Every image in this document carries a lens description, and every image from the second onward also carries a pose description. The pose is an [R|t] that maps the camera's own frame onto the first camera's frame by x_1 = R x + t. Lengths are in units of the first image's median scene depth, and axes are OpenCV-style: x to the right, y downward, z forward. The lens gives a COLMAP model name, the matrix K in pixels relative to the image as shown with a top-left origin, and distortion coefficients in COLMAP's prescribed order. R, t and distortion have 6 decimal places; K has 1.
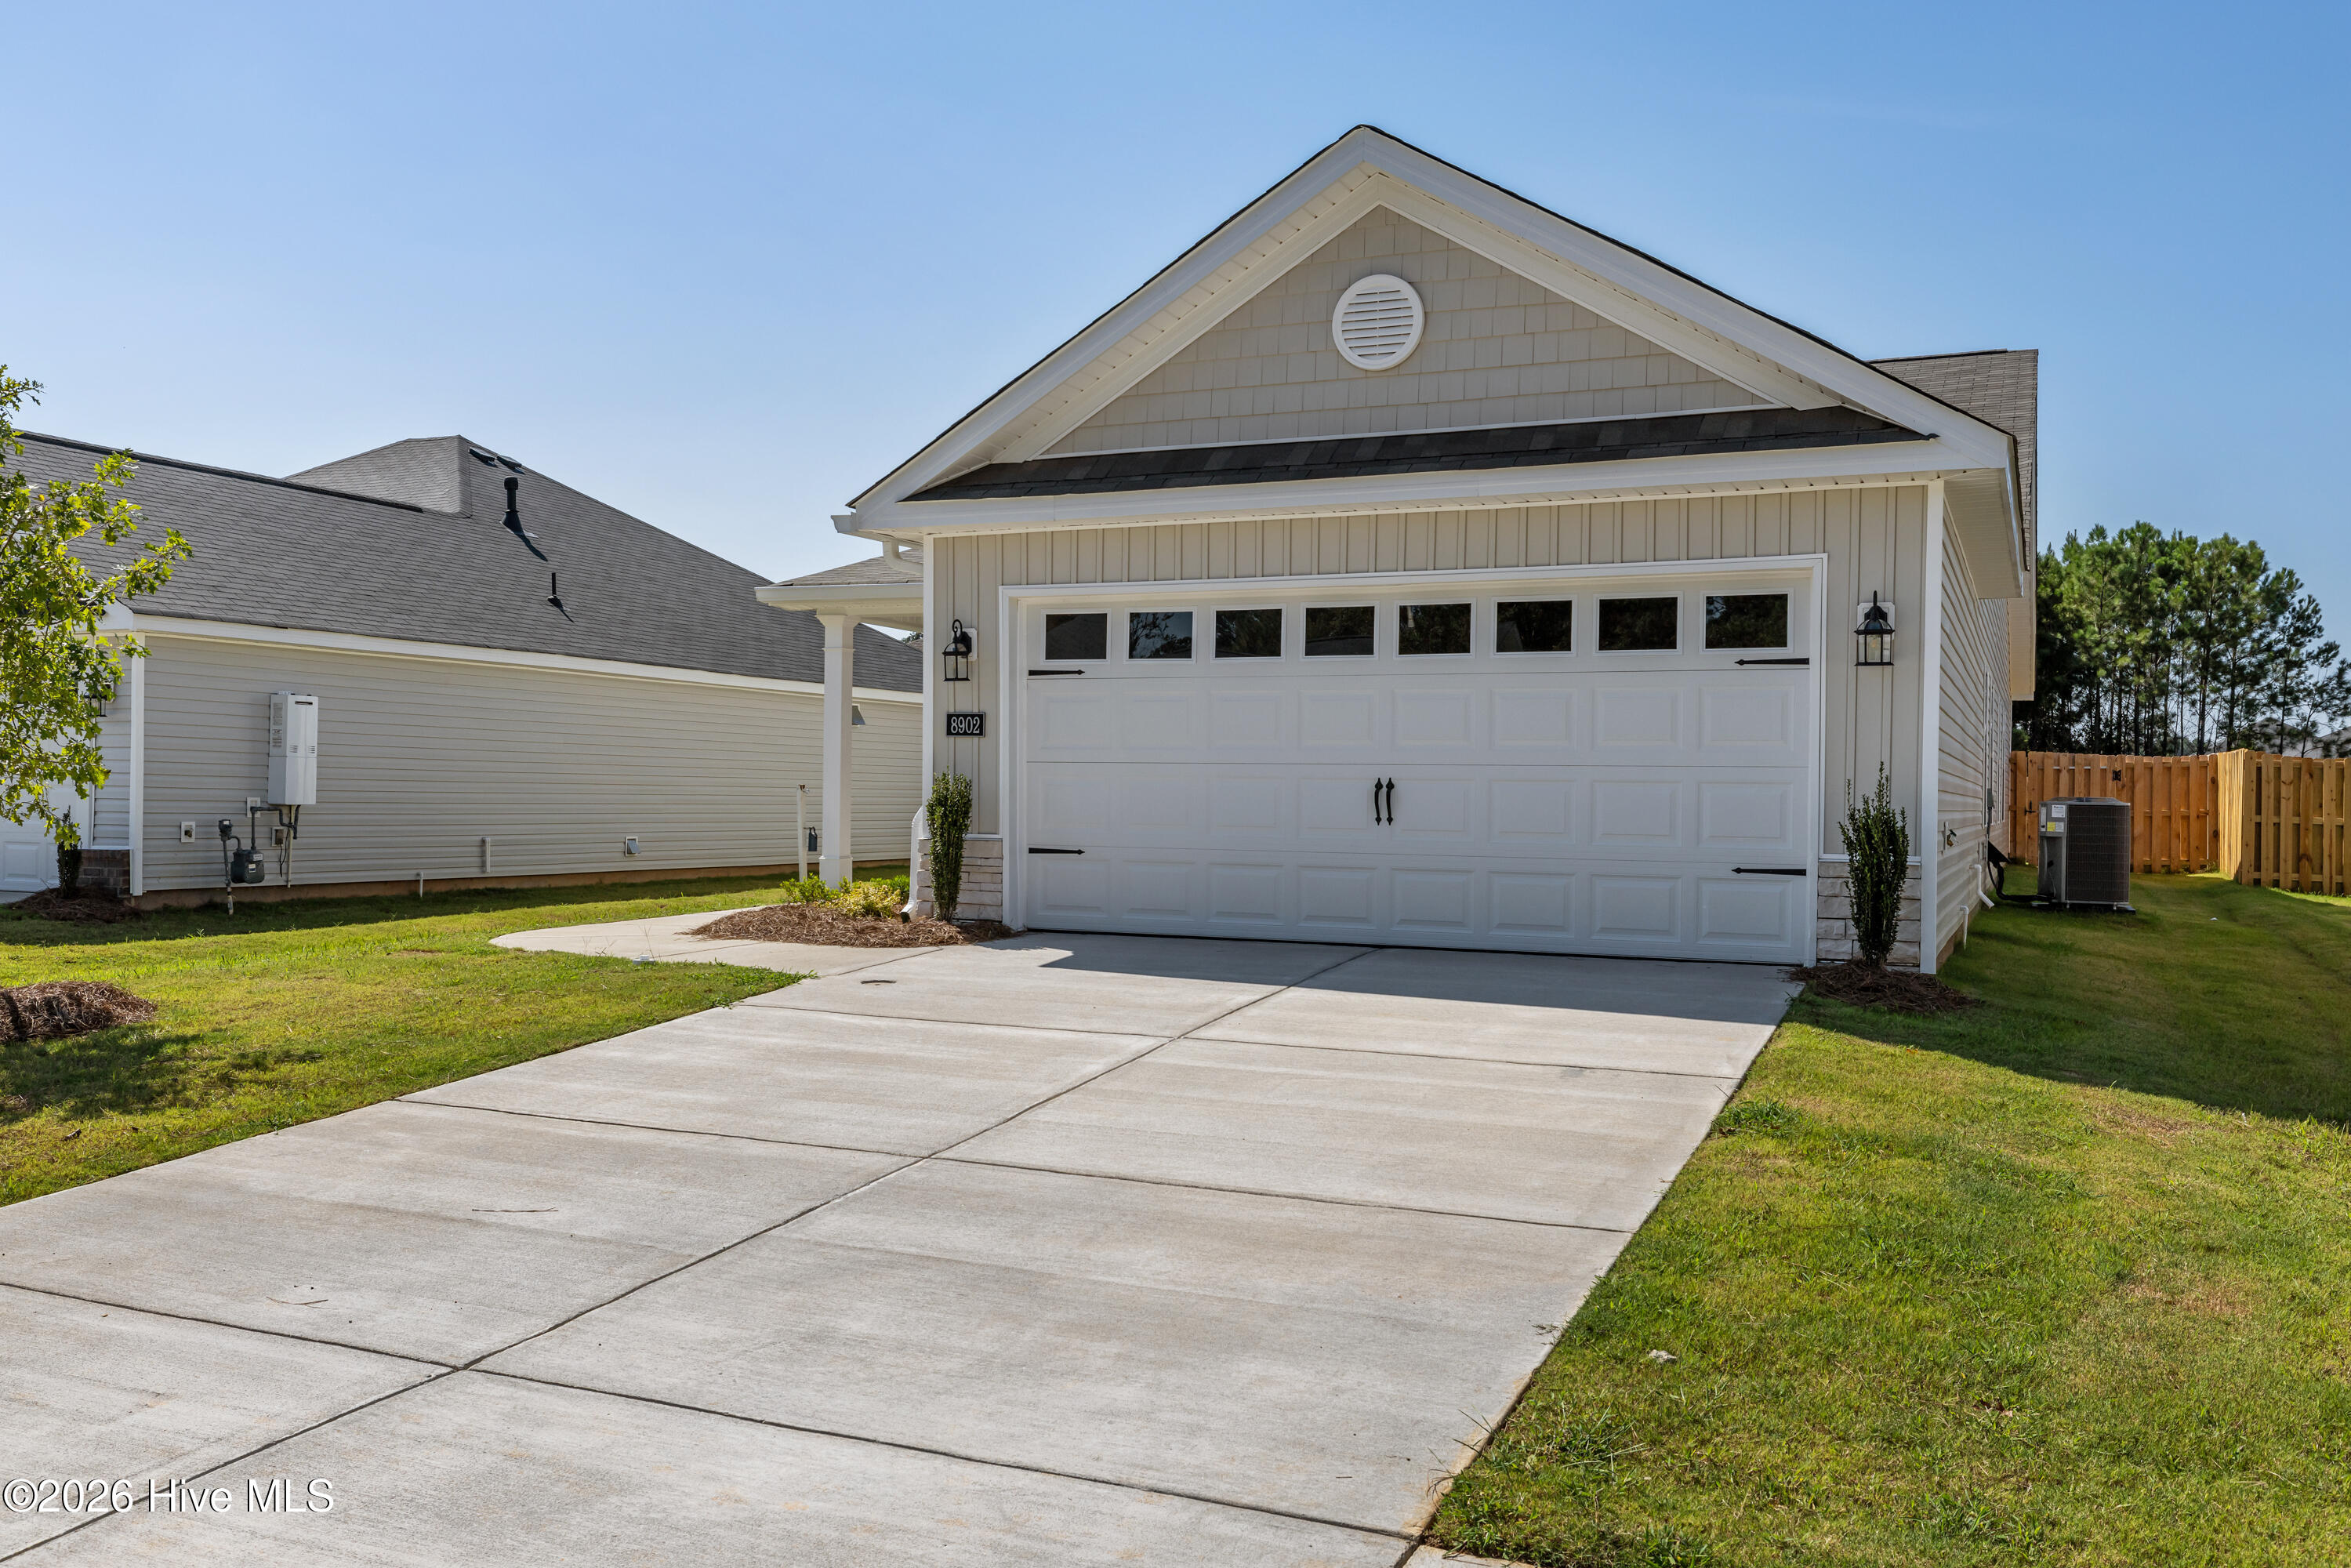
lens RADIAL K [[2017.8, 0, 1152.7], [0, 2017.8, 789.0], [0, 0, 1]] dist [-0.006994, -0.006270]
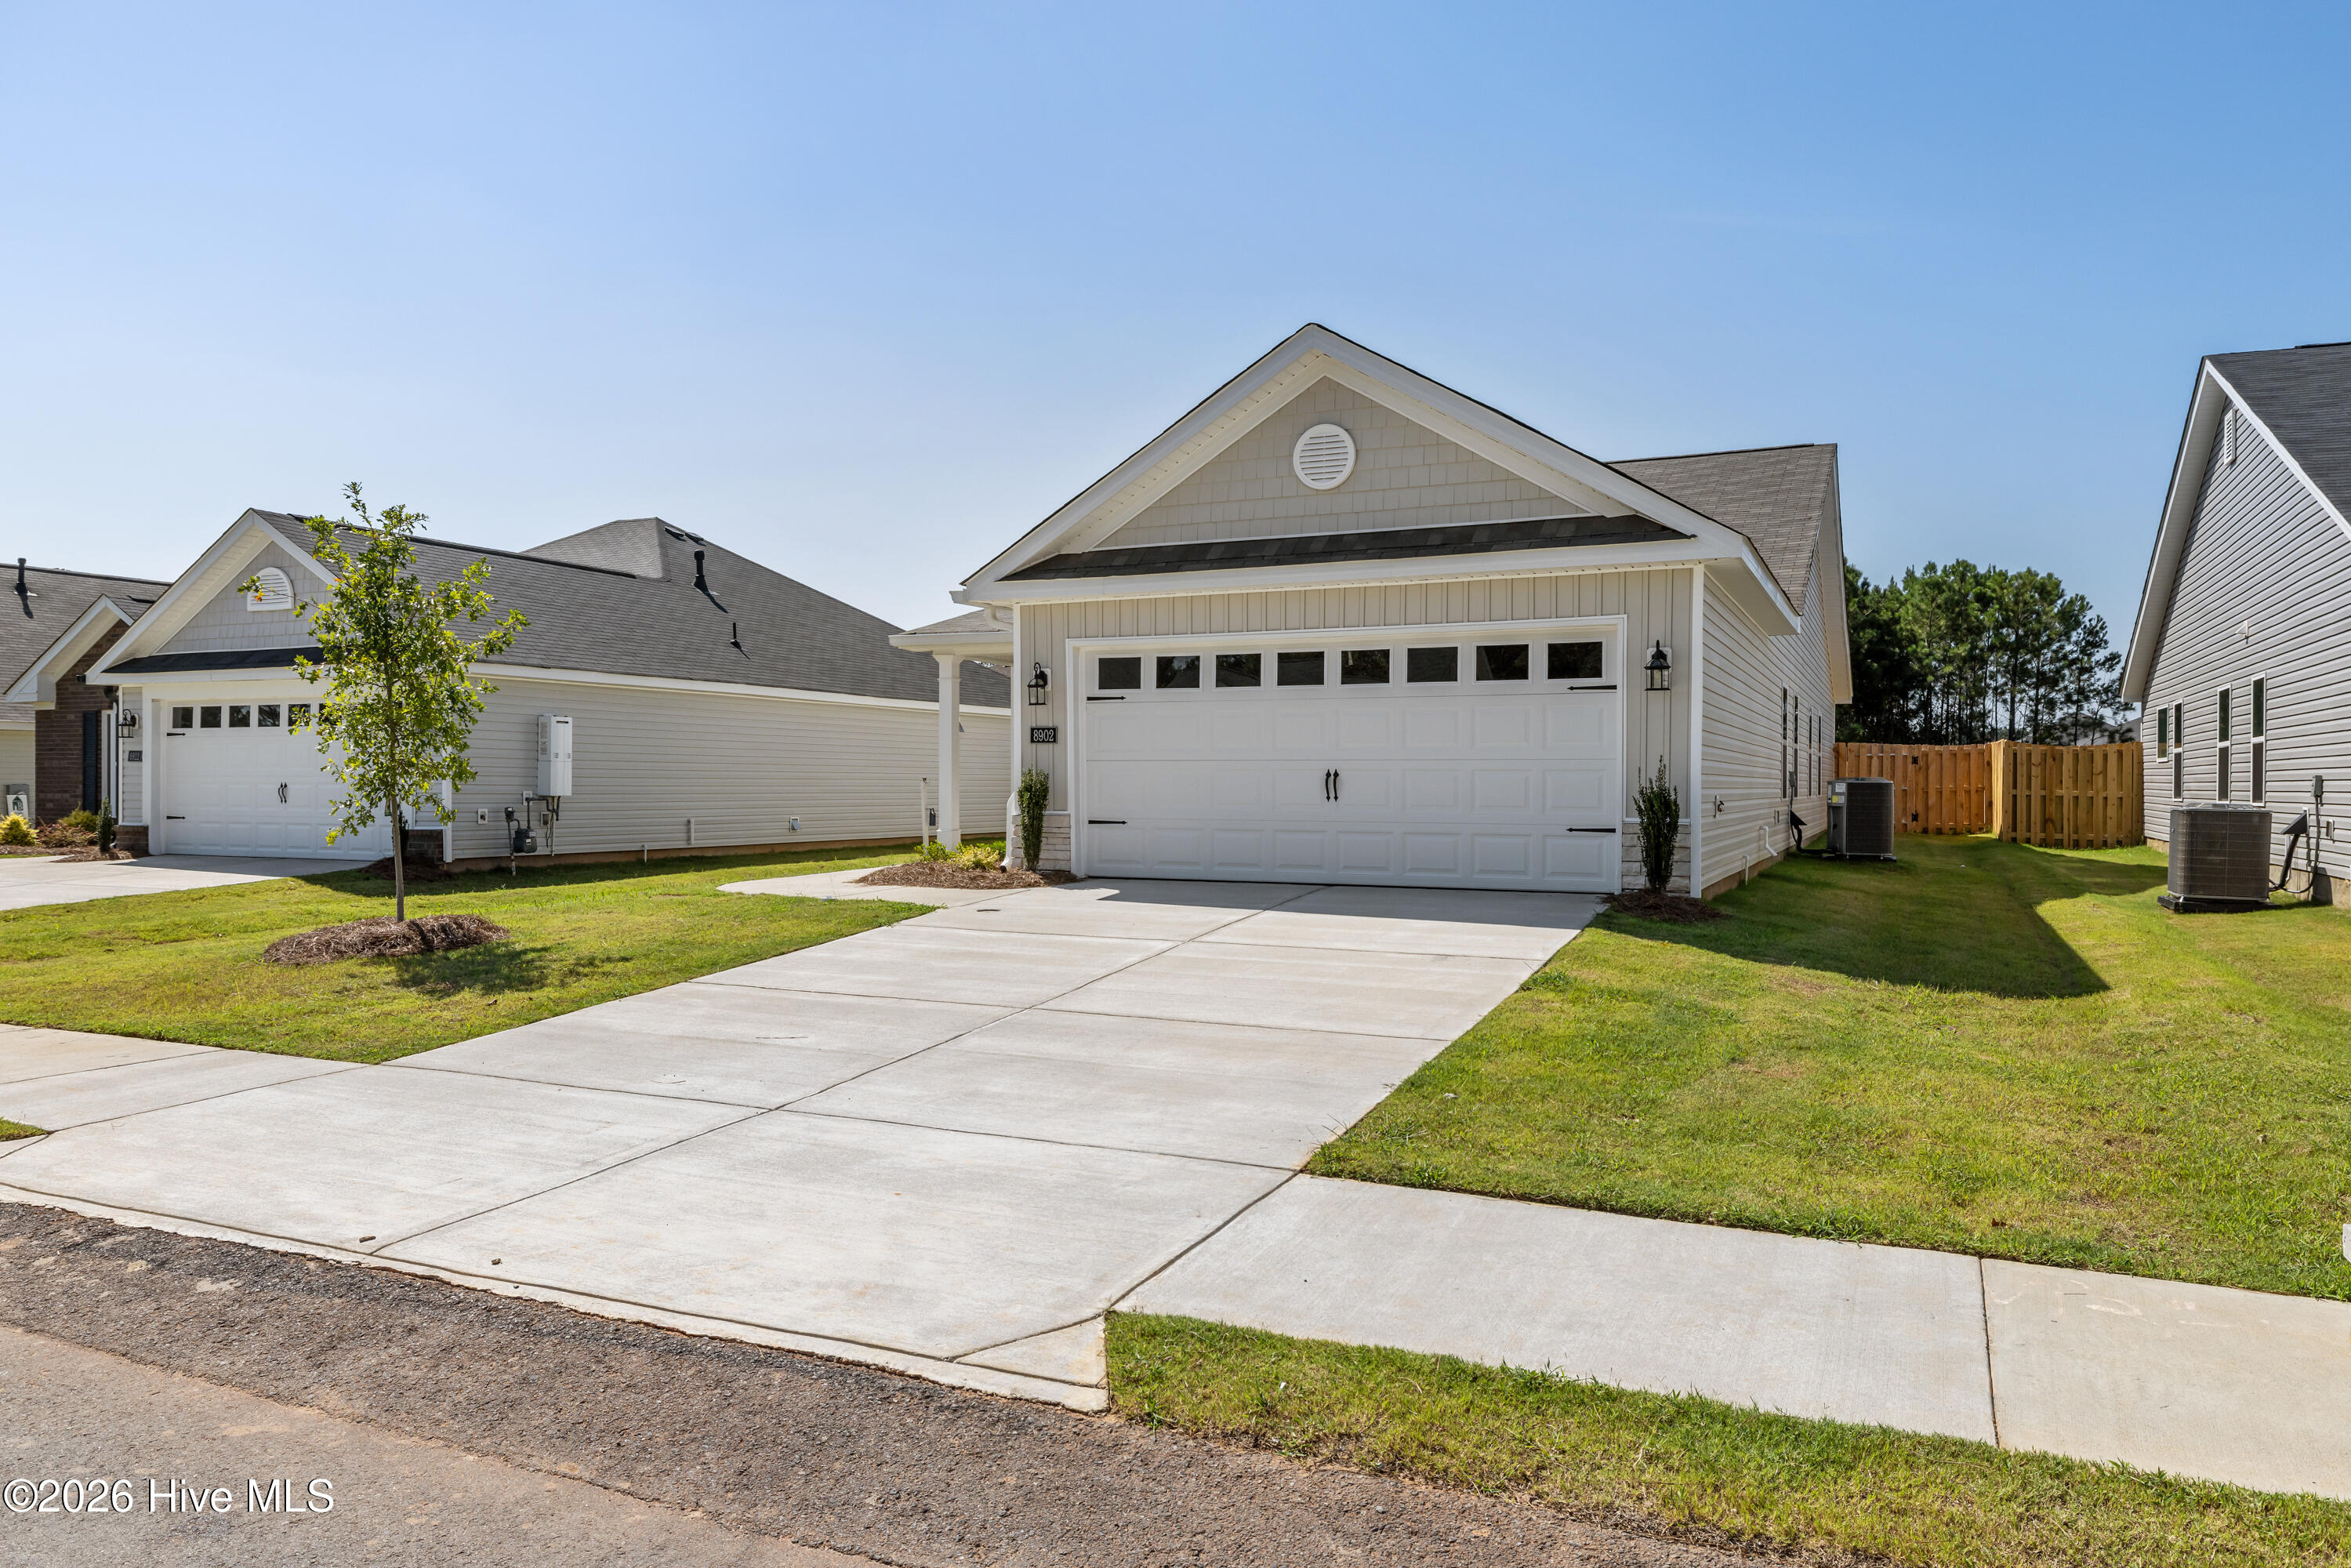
lens RADIAL K [[1623.0, 0, 1173.7], [0, 1623.0, 789.0], [0, 0, 1]] dist [-0.000182, -0.006807]
pose [[0.999919, -0.010138, -0.007663, 0.009263], [0.010191, 0.999925, 0.006821, -0.000428], [0.007594, -0.006899, 0.999947, -0.173477]]
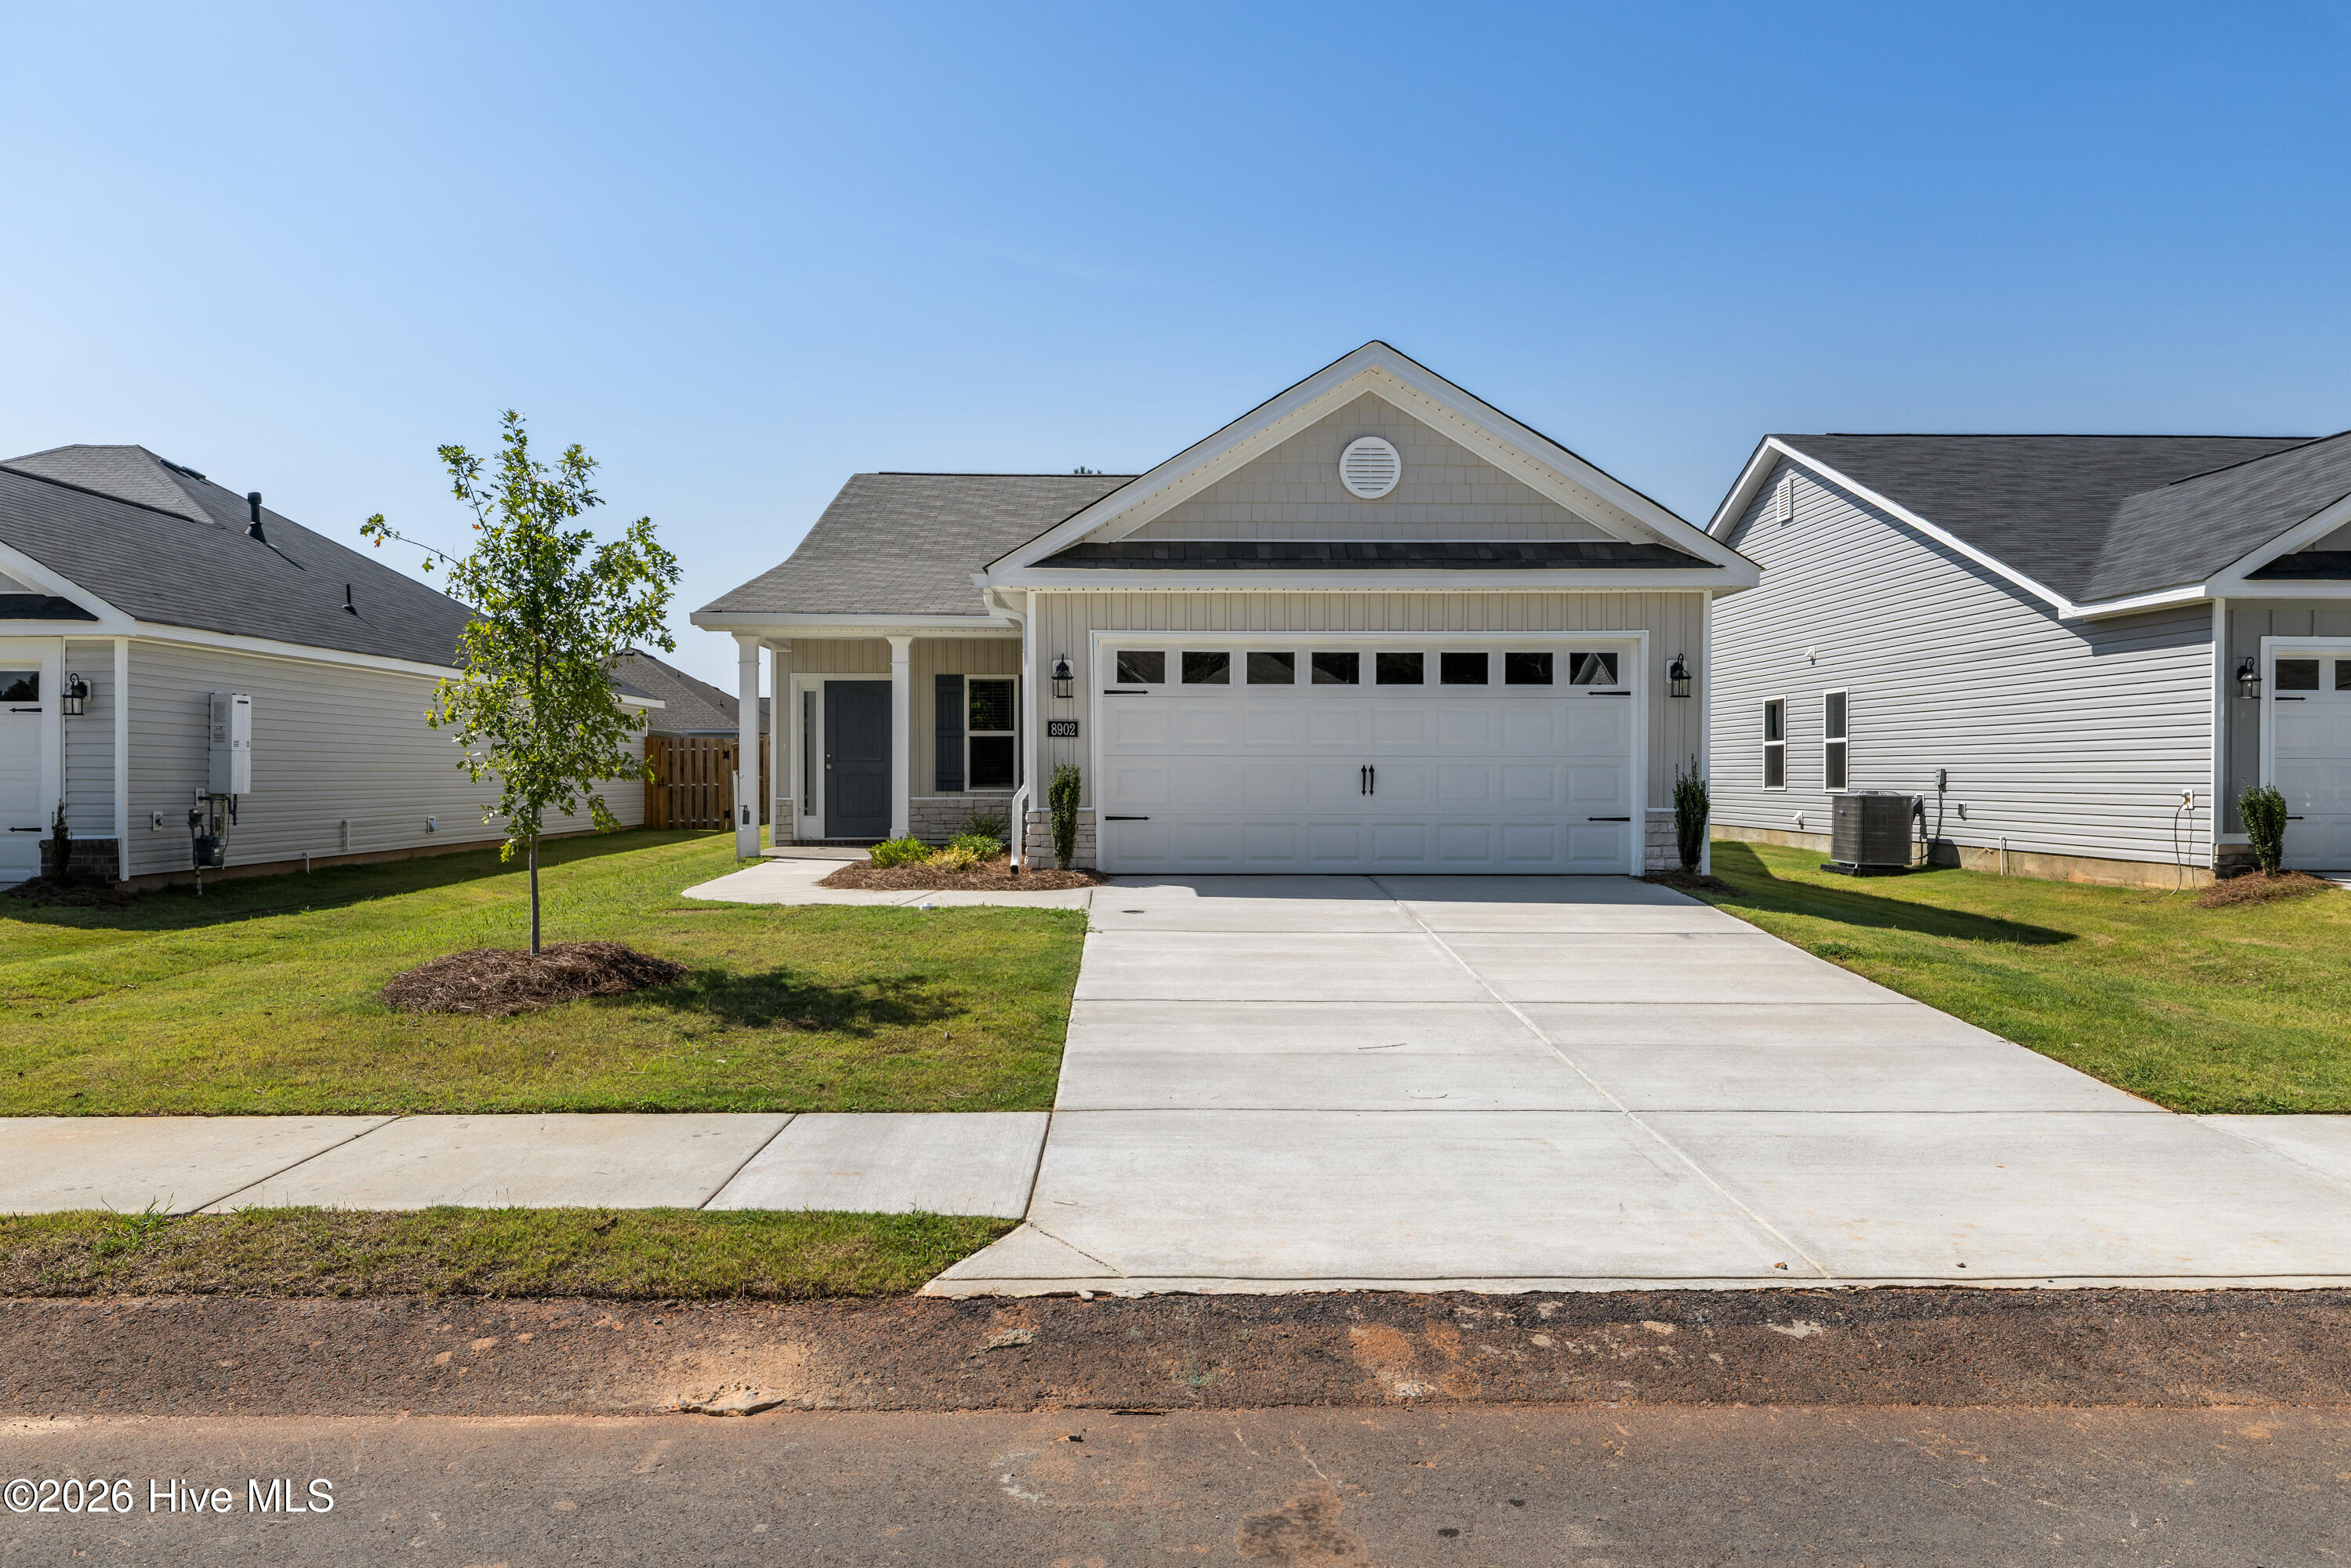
lens RADIAL K [[1623.0, 0, 1191.4], [0, 1623.0, 770.0], [0, 0, 1]] dist [-0.000182, -0.006807]
pose [[0.898286, -0.011248, 0.439267, -0.545988], [0.008621, 0.999931, 0.007976, -0.012613], [-0.439326, -0.003378, 0.898321, -0.048395]]
